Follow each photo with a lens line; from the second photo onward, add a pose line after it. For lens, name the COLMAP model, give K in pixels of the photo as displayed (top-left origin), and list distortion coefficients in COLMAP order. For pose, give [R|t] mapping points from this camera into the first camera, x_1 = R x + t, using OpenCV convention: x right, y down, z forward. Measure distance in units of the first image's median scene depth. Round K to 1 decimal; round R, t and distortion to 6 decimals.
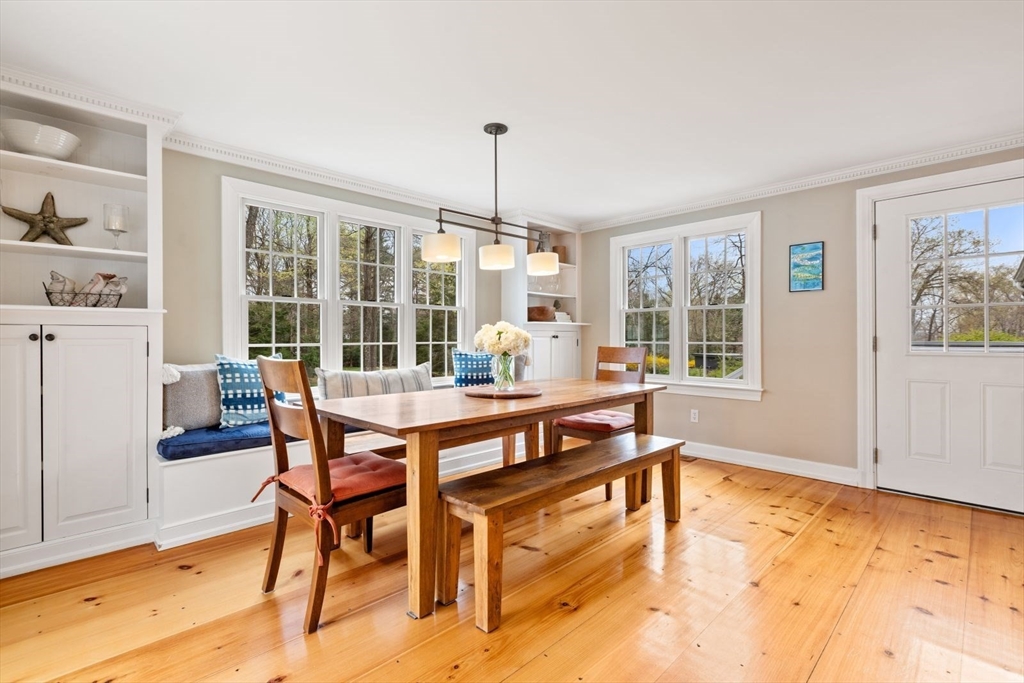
lens RADIAL K [[463.6, 0, 507.8], [0, 463.6, 337.9], [0, 0, 1]] dist [0.000326, -0.000002]
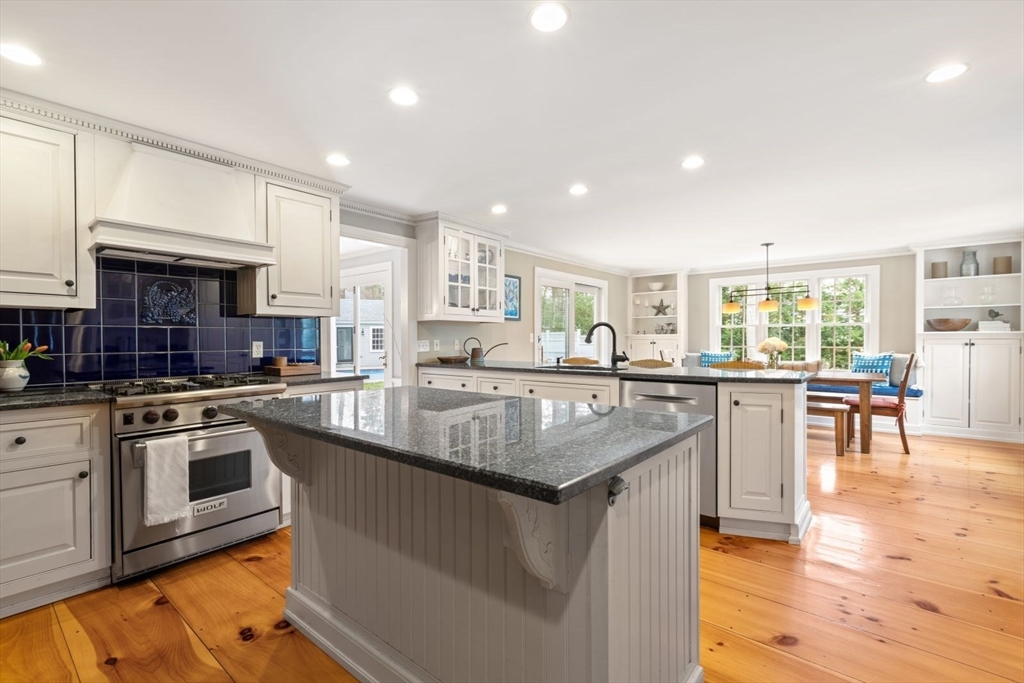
lens RADIAL K [[463.6, 0, 517.8], [0, 463.6, 338.4], [0, 0, 1]] dist [0.000326, -0.000002]
pose [[0.114611, 0.001699, -0.993409, 1.761328], [0.001989, 0.999996, 0.001940, -0.032965], [0.993409, -0.002198, 0.114607, -0.325345]]
